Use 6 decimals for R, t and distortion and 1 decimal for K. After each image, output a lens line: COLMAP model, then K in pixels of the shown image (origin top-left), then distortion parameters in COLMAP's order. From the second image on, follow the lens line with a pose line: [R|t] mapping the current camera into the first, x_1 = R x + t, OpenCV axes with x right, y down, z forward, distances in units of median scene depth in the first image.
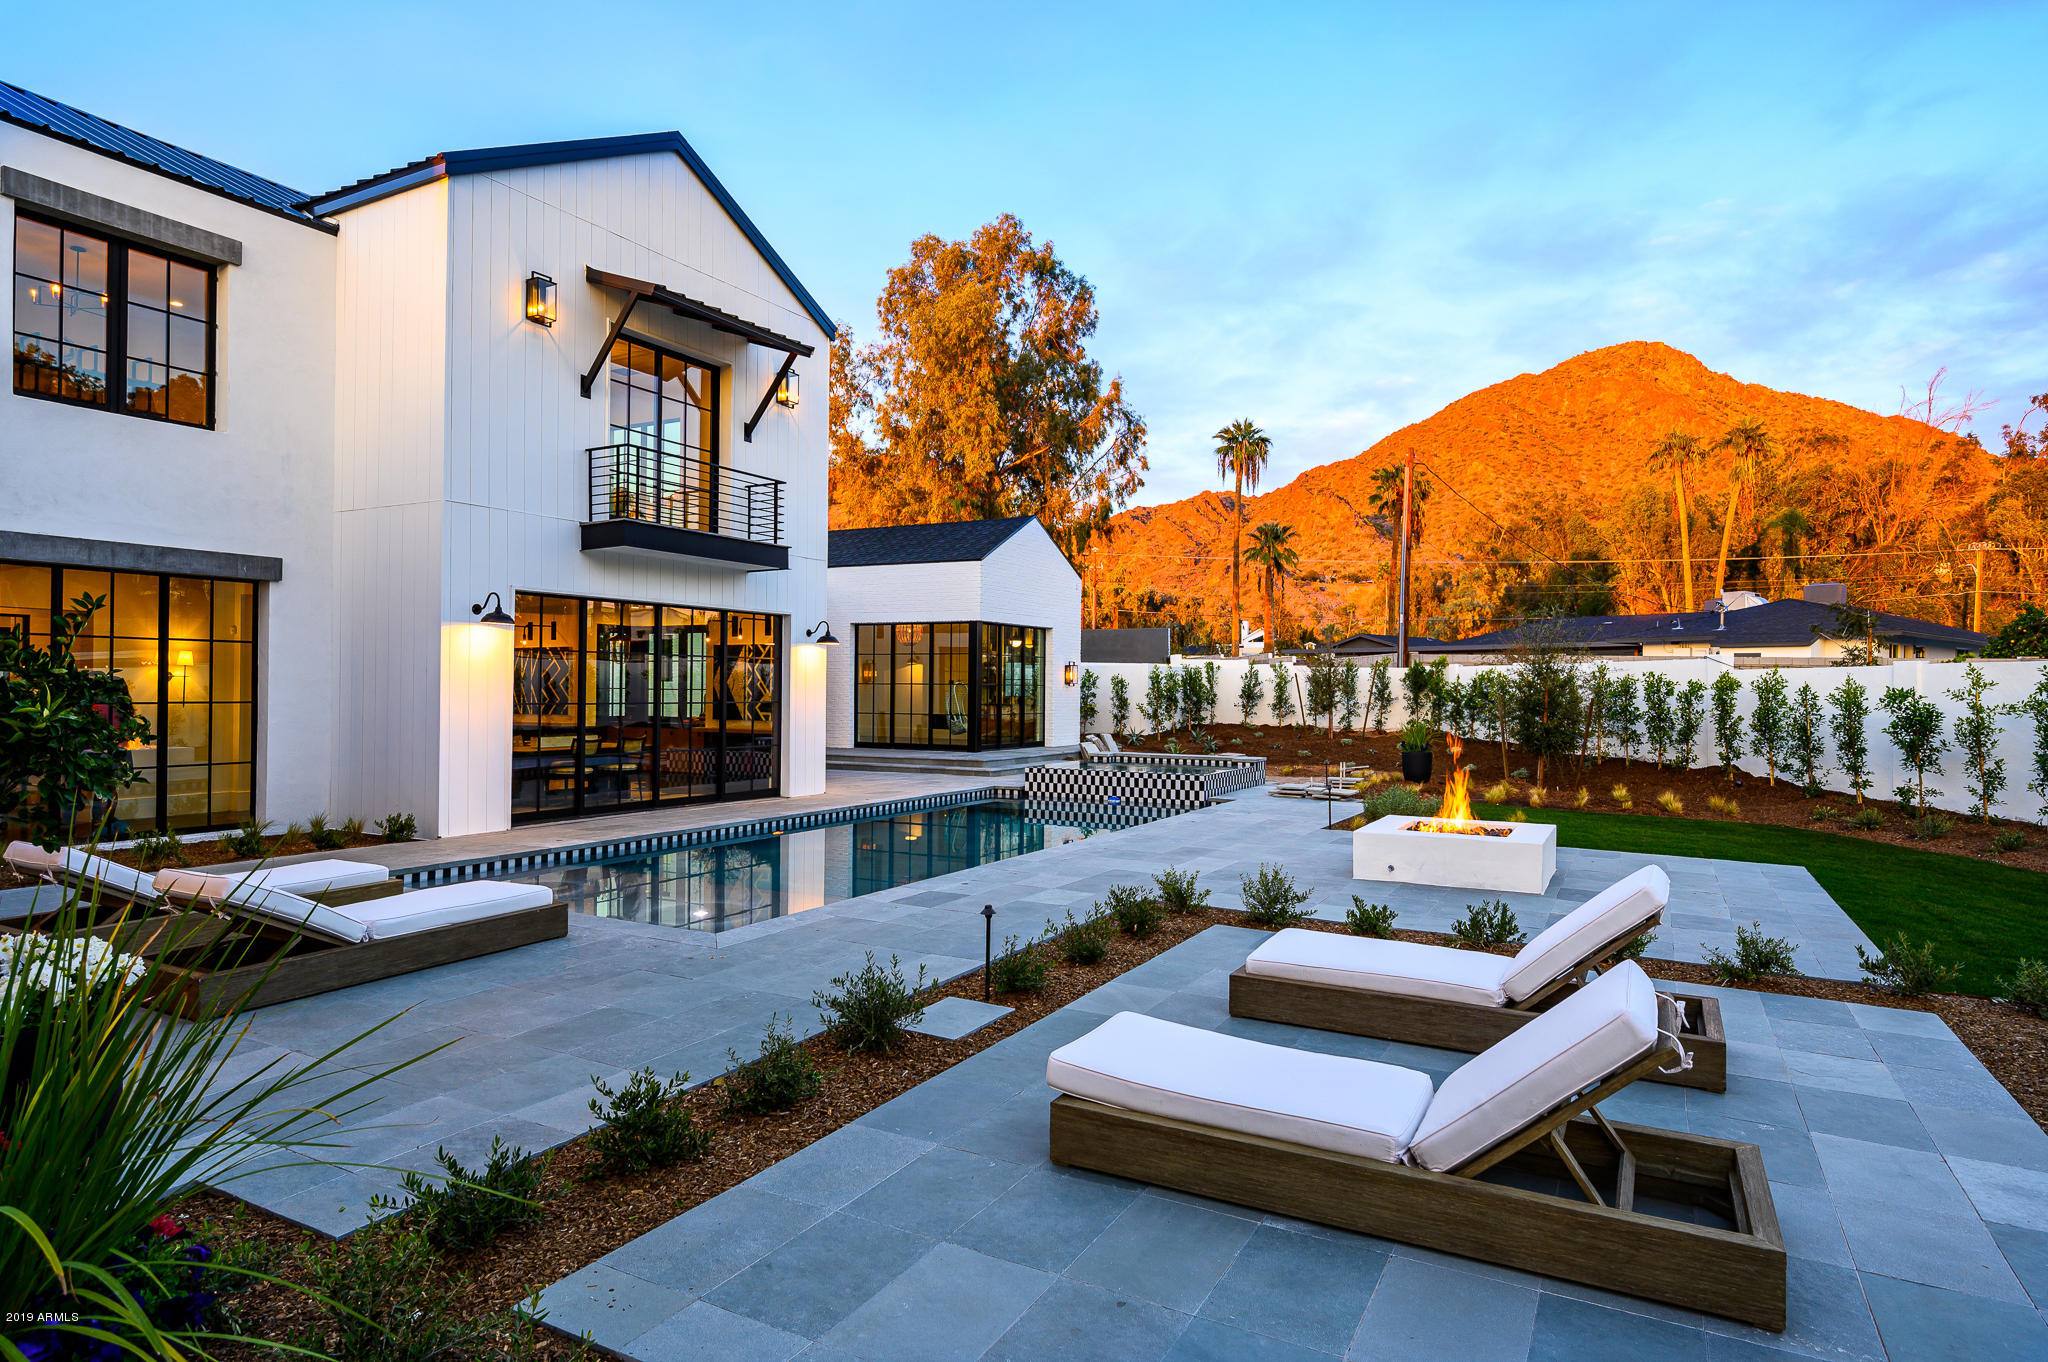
lens RADIAL K [[1129.5, 0, 1026.8], [0, 1129.5, 679.5], [0, 0, 1]] dist [-0.000923, 0.001175]
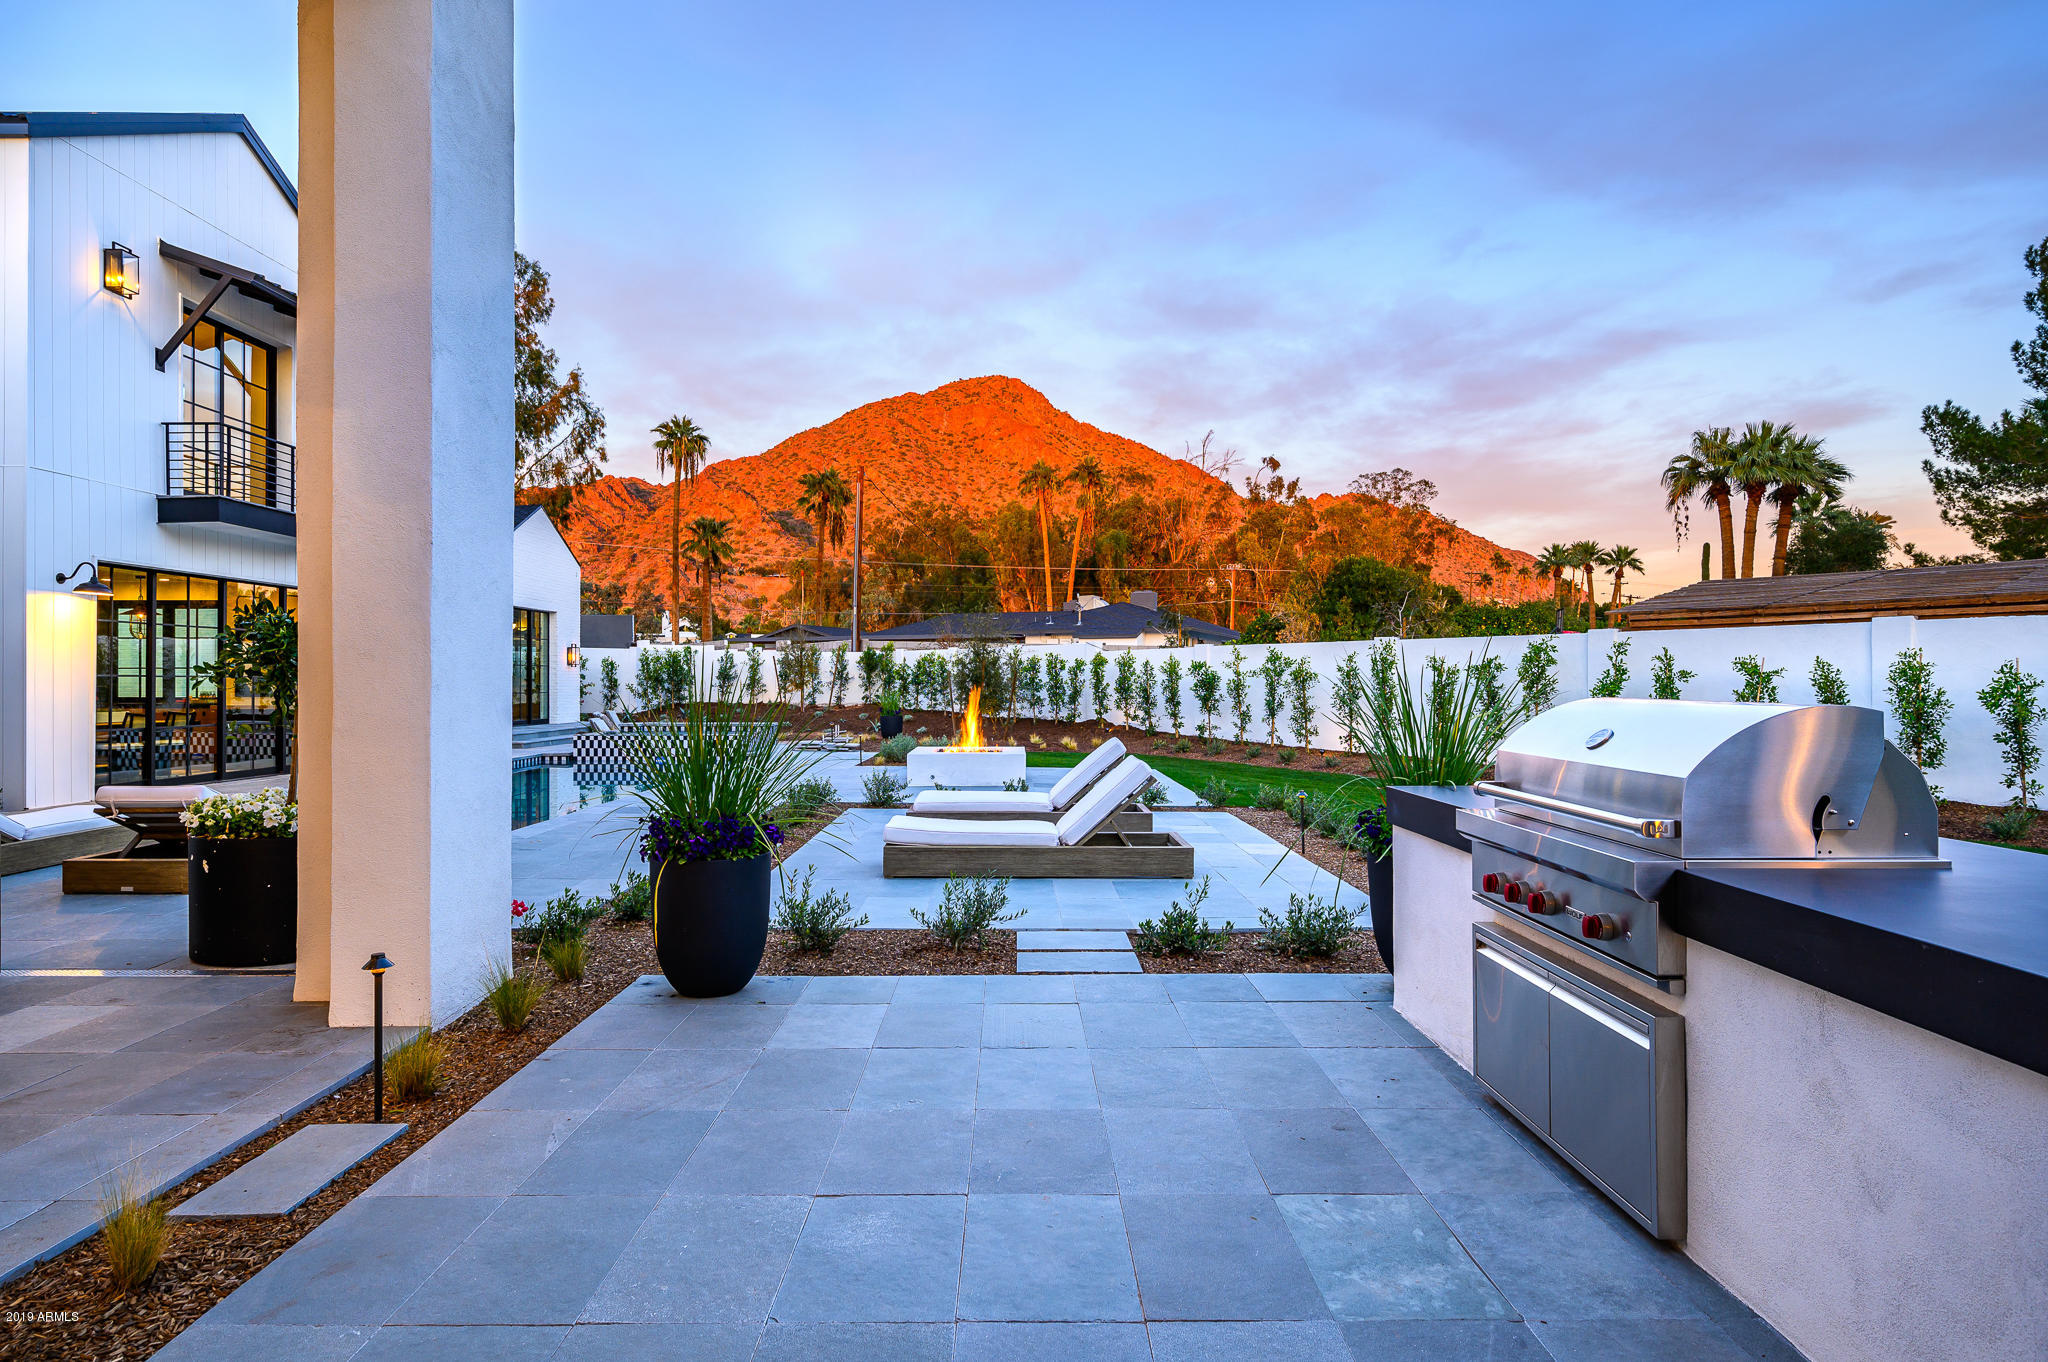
lens RADIAL K [[1129.5, 0, 1005.4], [0, 1129.5, 681.0], [0, 0, 1]] dist [-0.000923, 0.001175]
pose [[0.876276, -0.008107, 0.481741, -0.105111], [0.003928, 0.999945, 0.009684, 0.009336], [-0.481793, -0.006593, 0.876260, -0.117661]]
